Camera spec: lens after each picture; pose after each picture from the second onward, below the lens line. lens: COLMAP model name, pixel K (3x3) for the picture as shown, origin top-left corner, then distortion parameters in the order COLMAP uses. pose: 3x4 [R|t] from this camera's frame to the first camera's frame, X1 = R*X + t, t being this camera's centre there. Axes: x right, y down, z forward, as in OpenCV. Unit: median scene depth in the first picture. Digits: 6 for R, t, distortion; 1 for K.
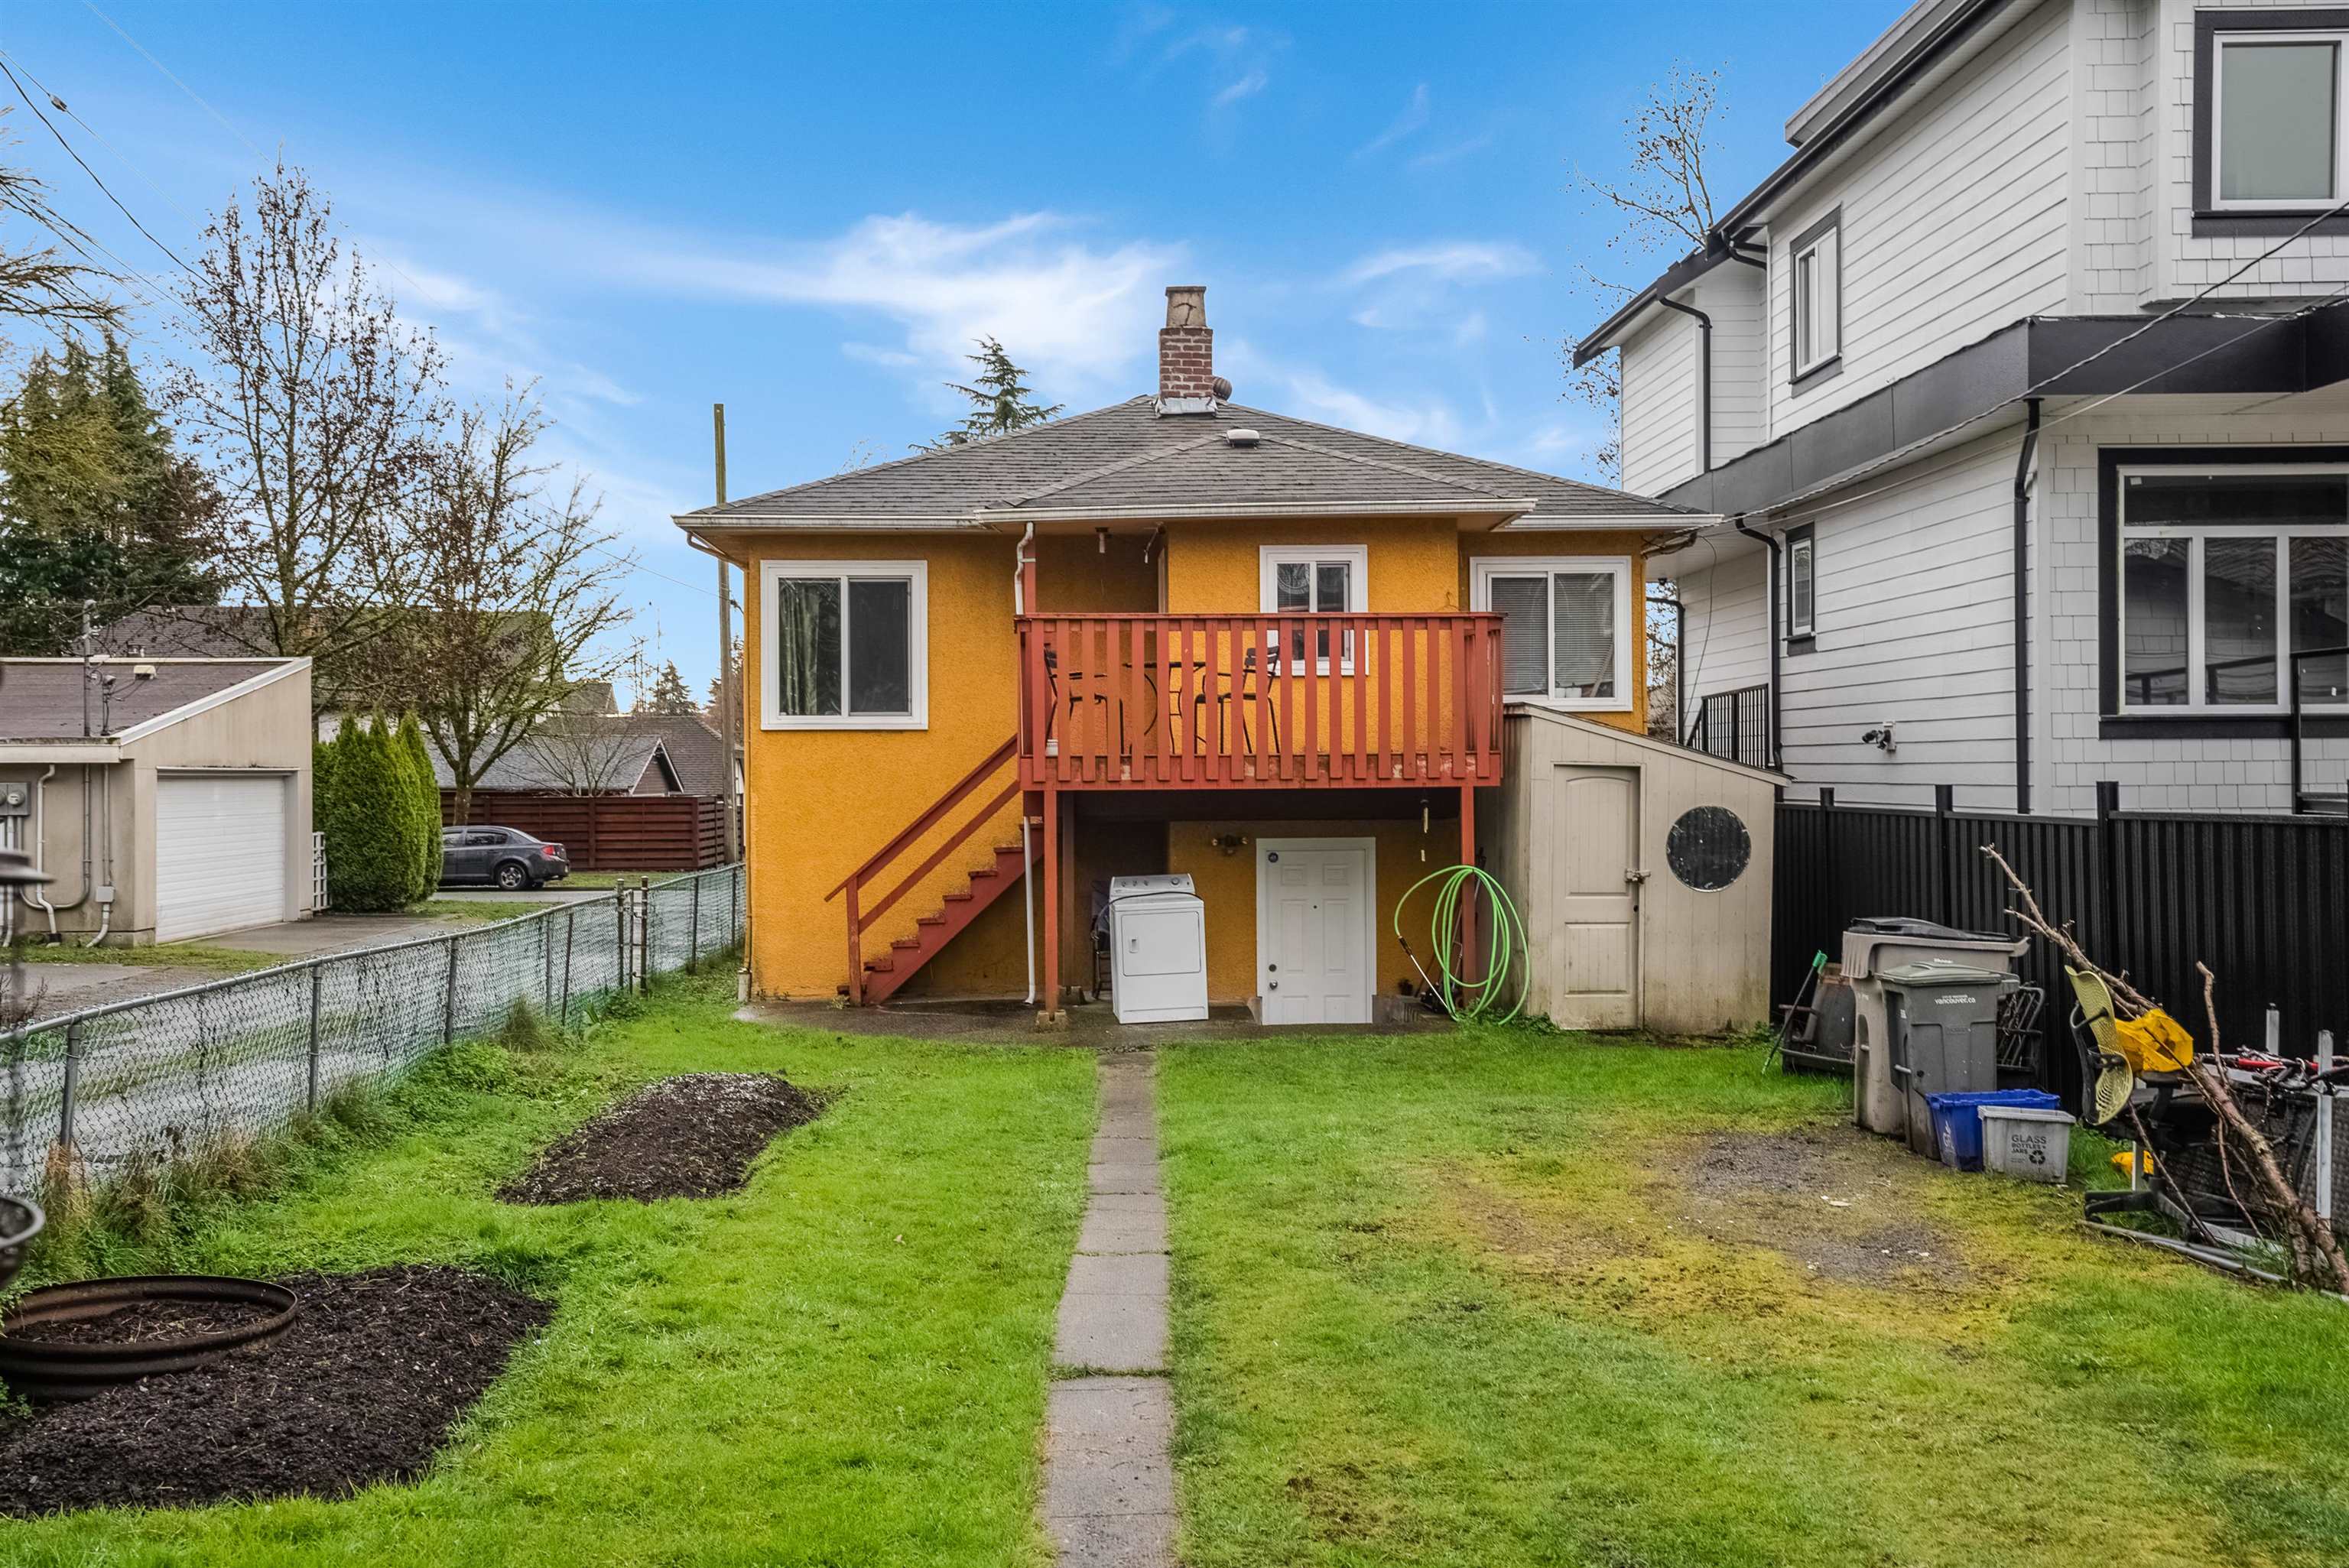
lens RADIAL K [[2277.7, 0, 1186.2], [0, 2277.7, 790.7], [0, 0, 1]] dist [0.075714, 0.000000]
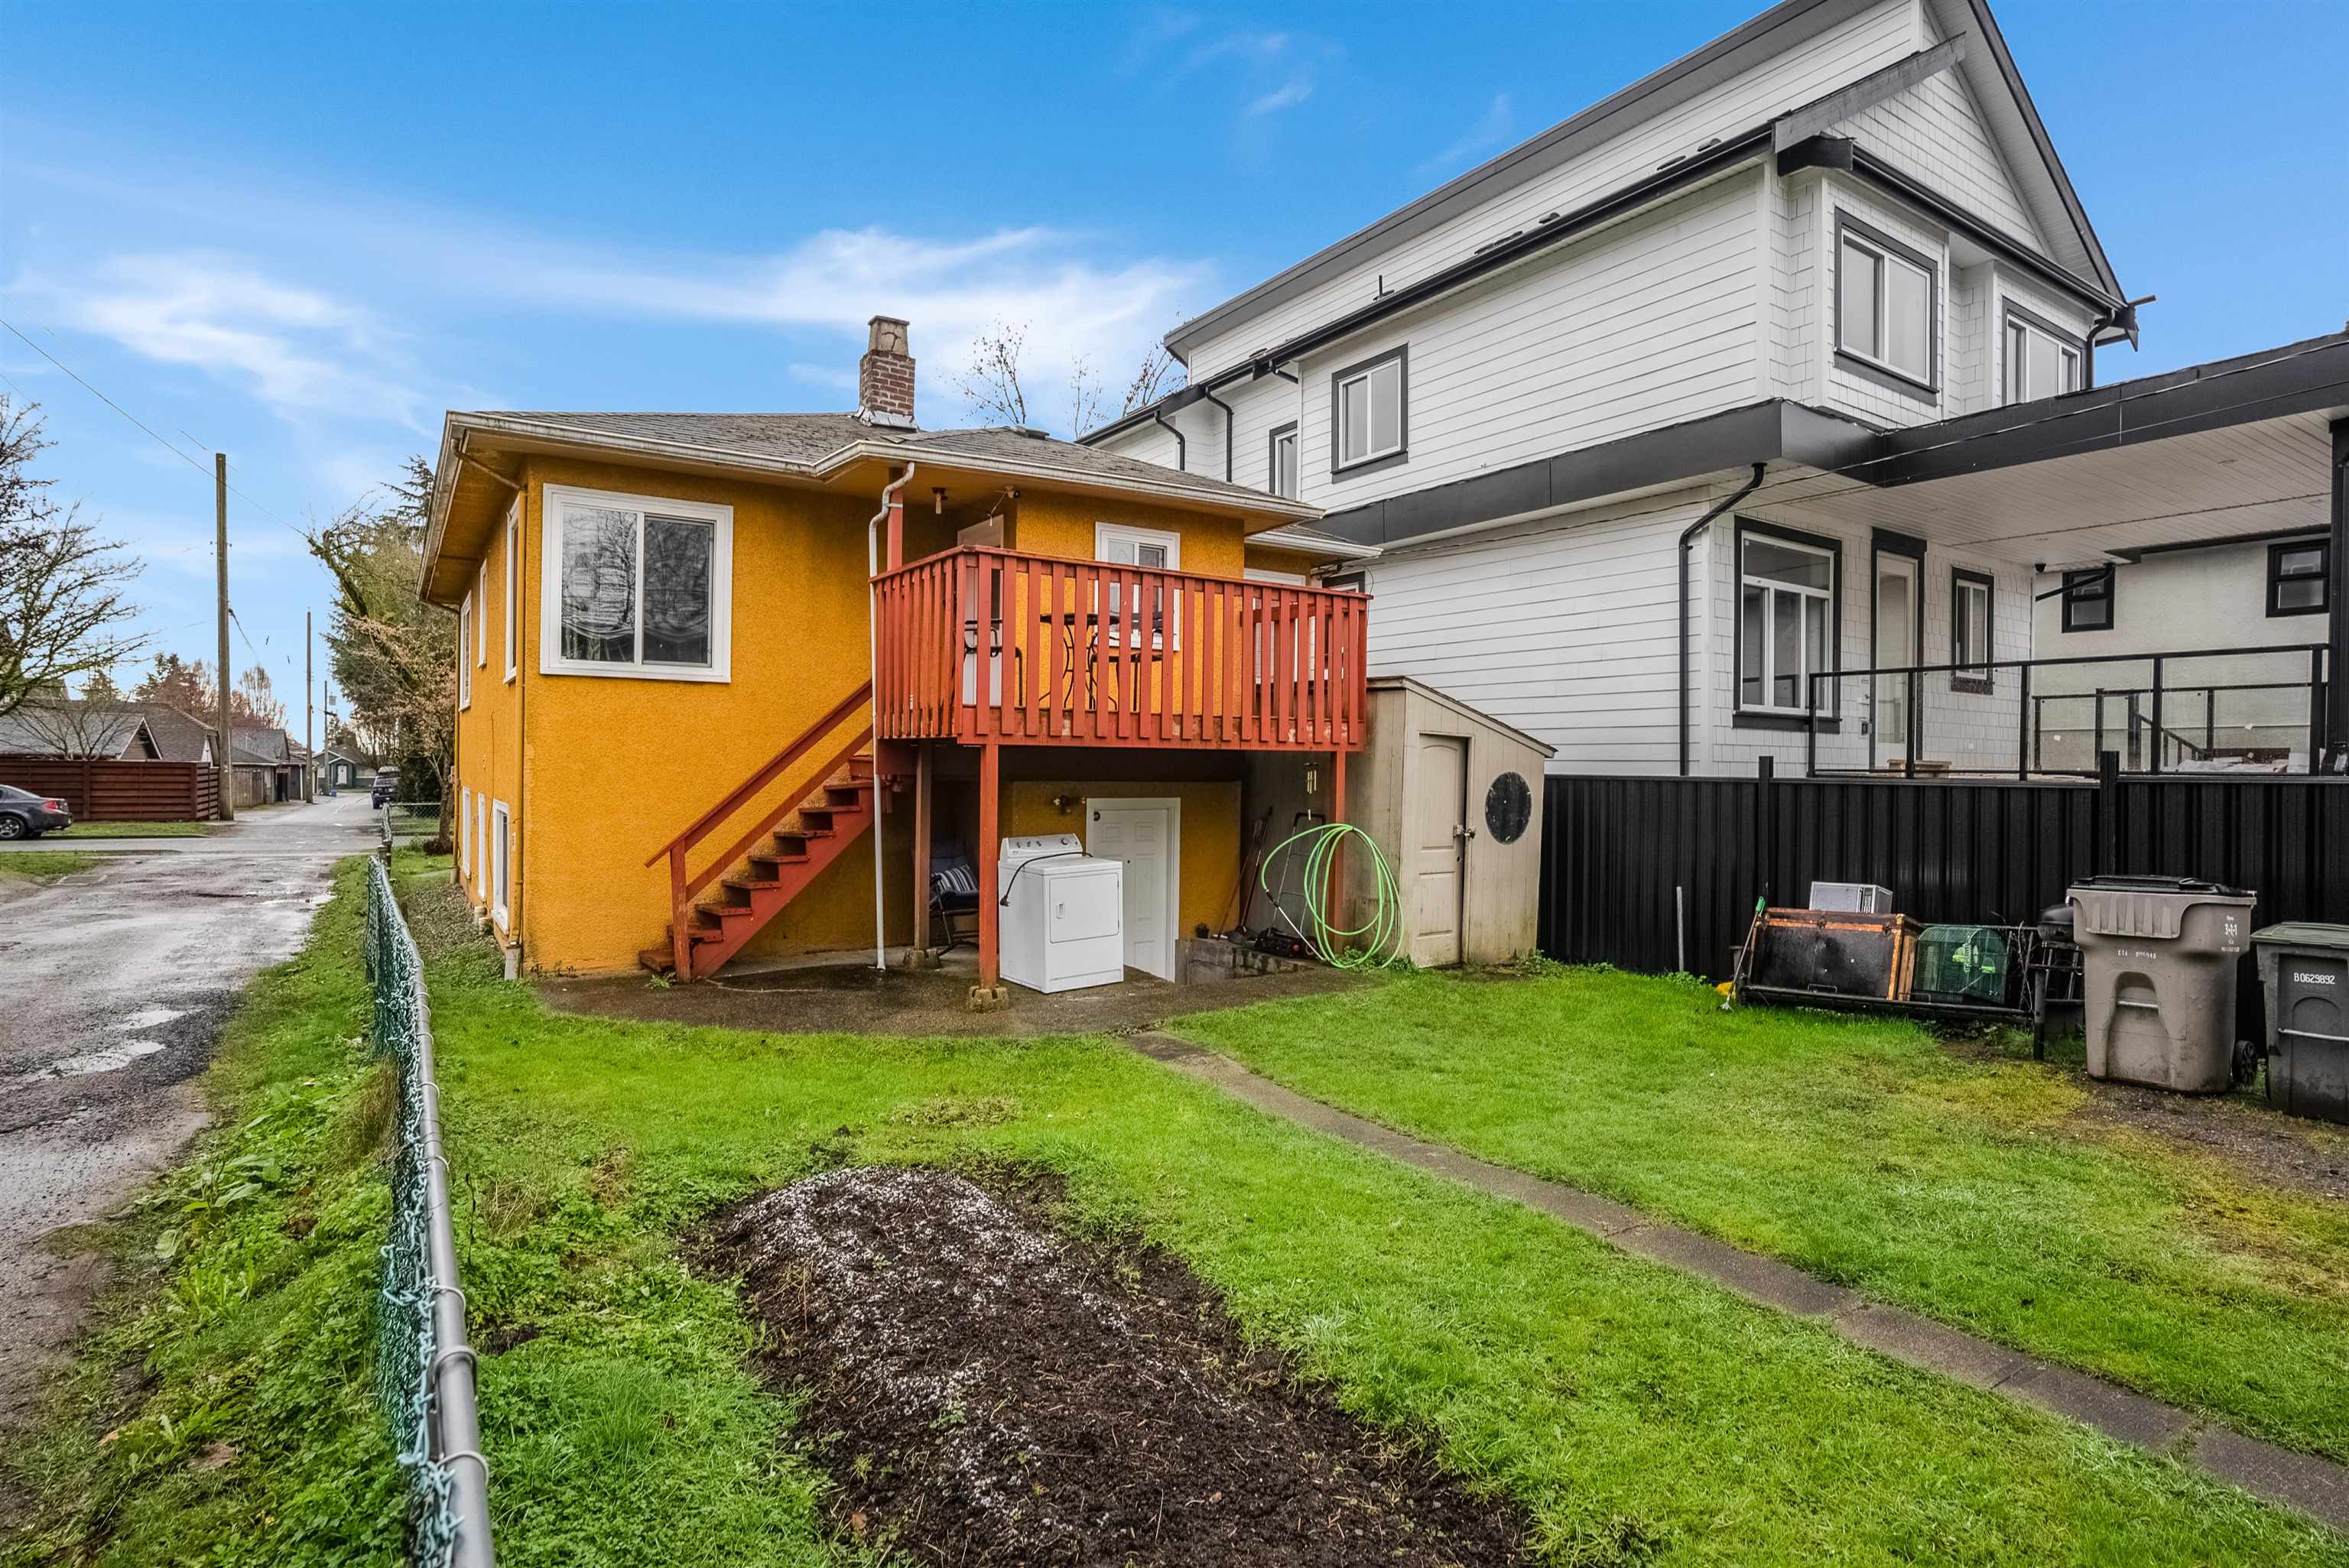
lens RADIAL K [[1177.2, 0, 1165.6], [0, 1177.2, 788.1], [0, 0, 1]] dist [-0.021411, 0.006288]
pose [[0.863551, 0.008955, 0.504181, -0.213462], [-0.014781, 0.999862, 0.007559, 0.011458], [-0.504044, -0.013980, 0.863565, 0.505963]]
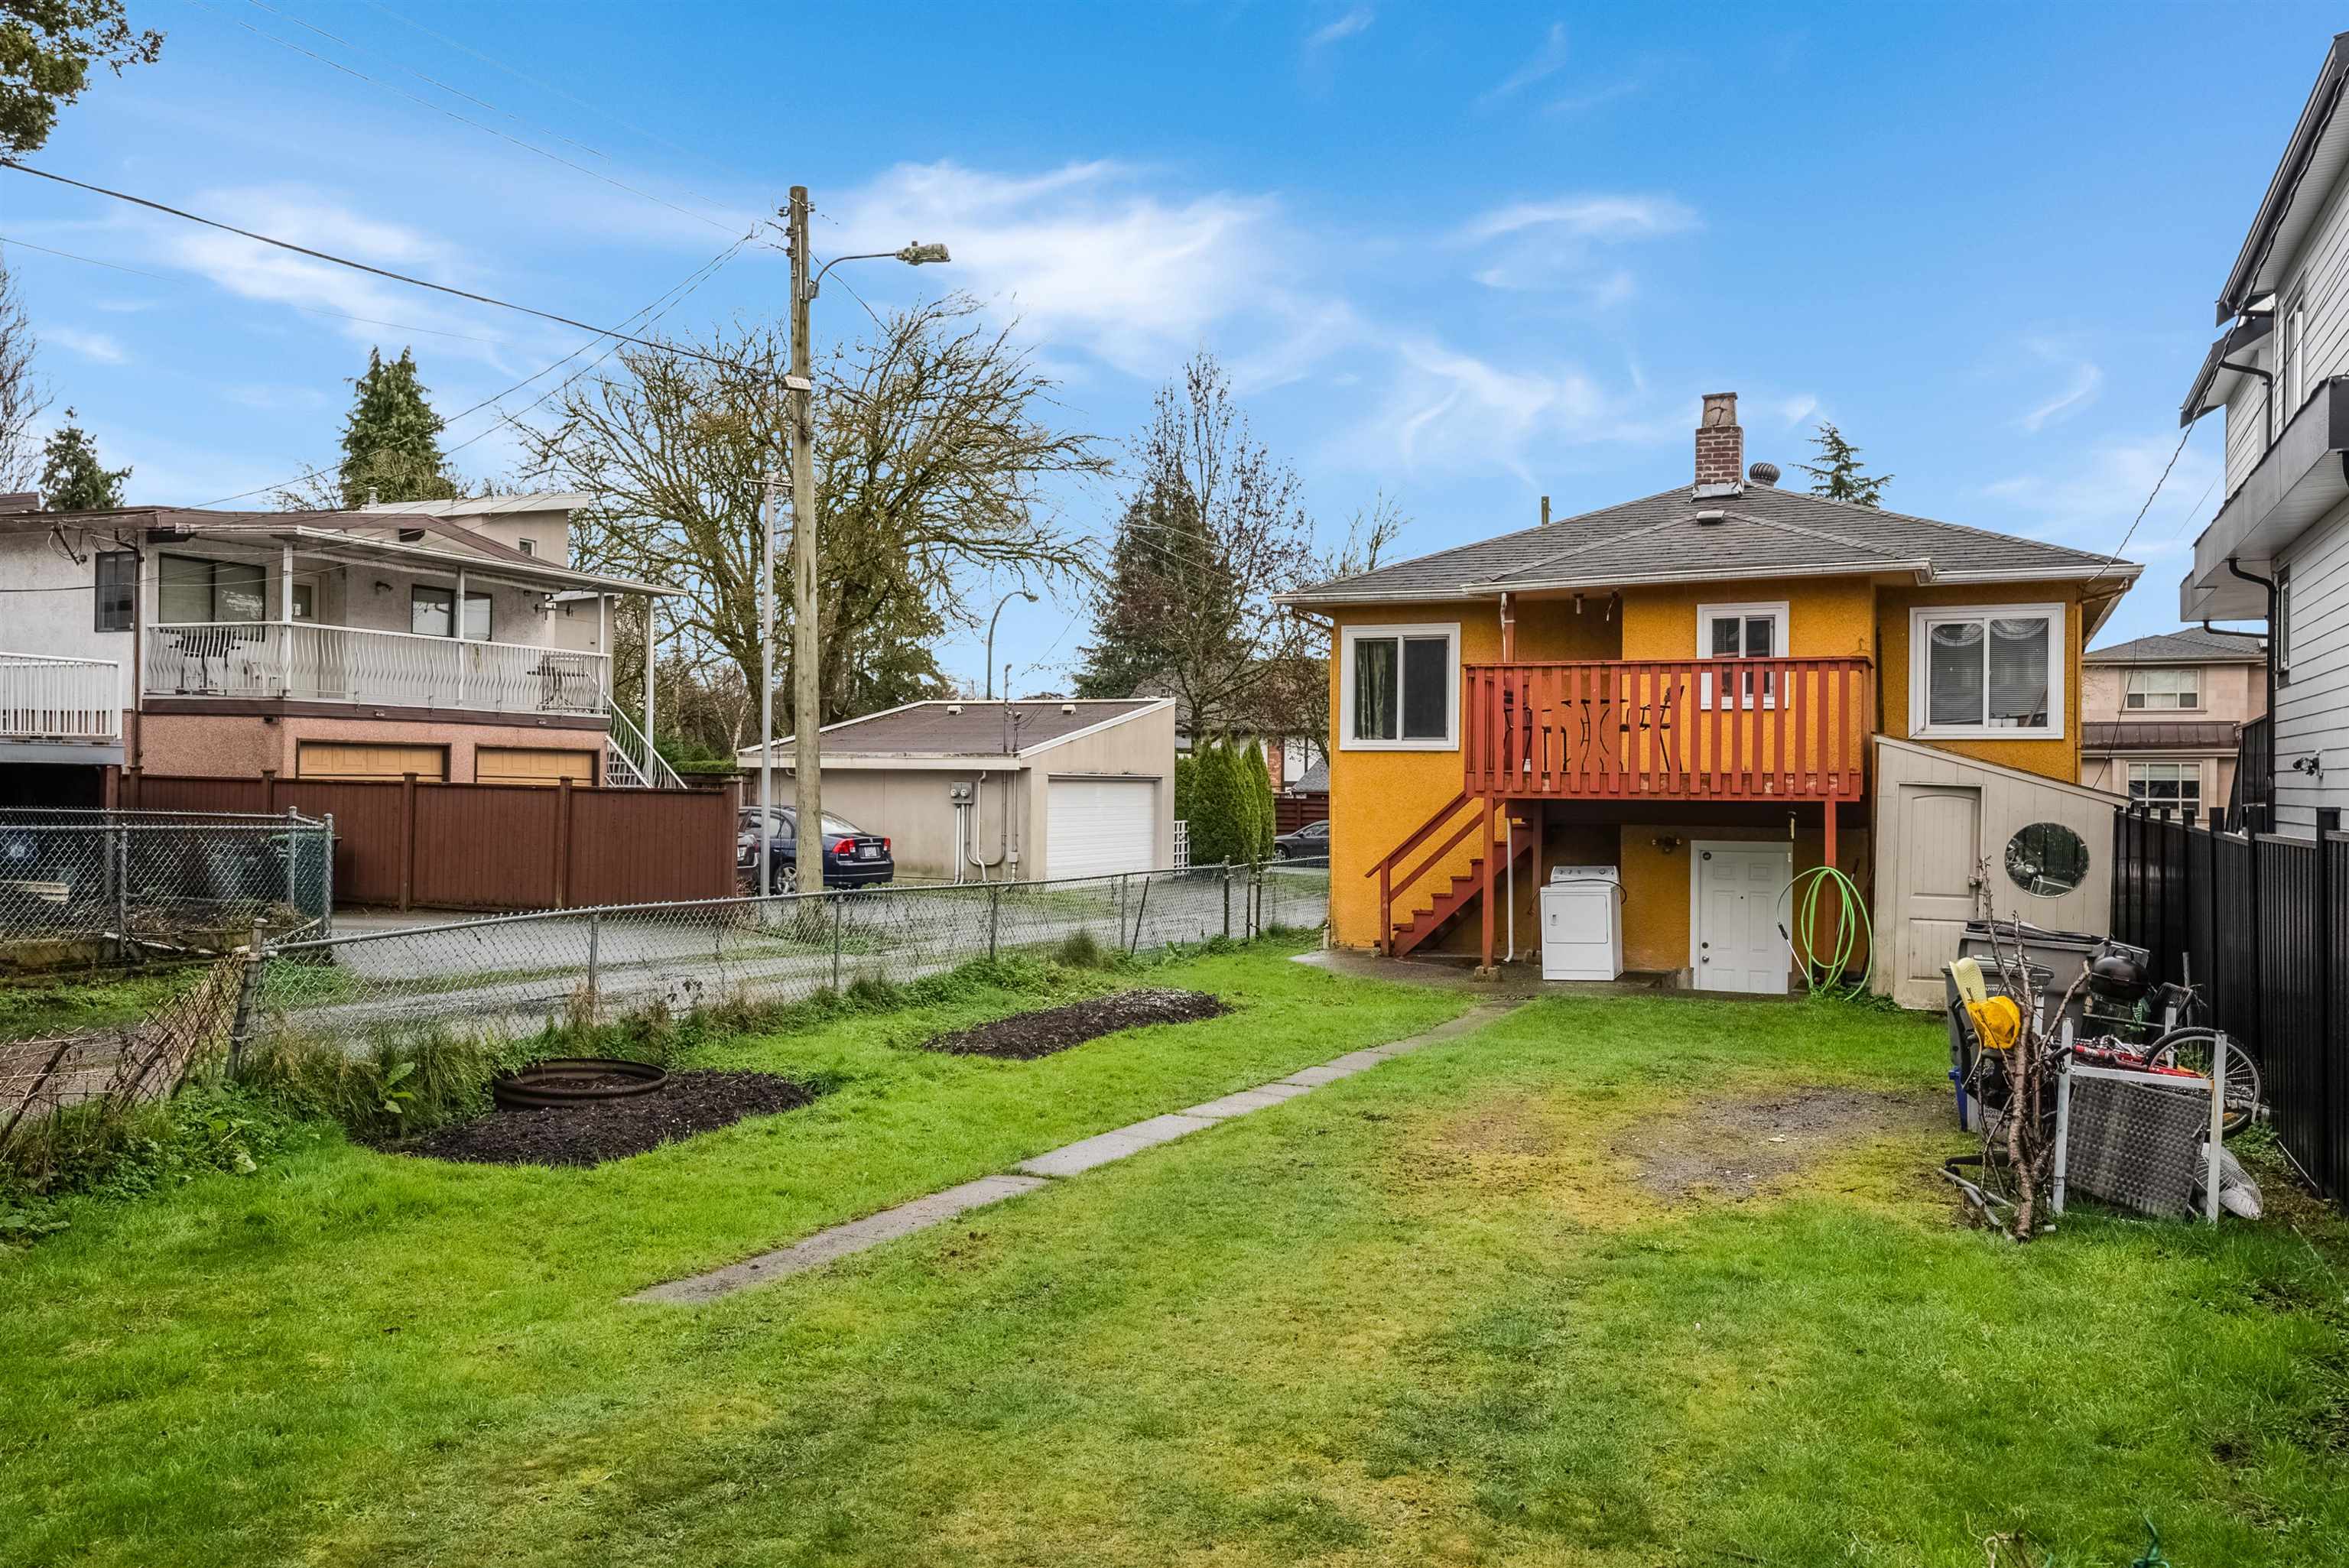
lens RADIAL K [[1825.7, 0, 1170.0], [0, 1825.7, 790.7], [0, 0, 1]] dist [0.009555, 0.011501]
pose [[0.888353, 0.016856, -0.458851, 0.233974], [-0.018833, 0.999823, 0.000268, -0.000972], [0.458774, 0.008404, 0.888513, -0.014856]]
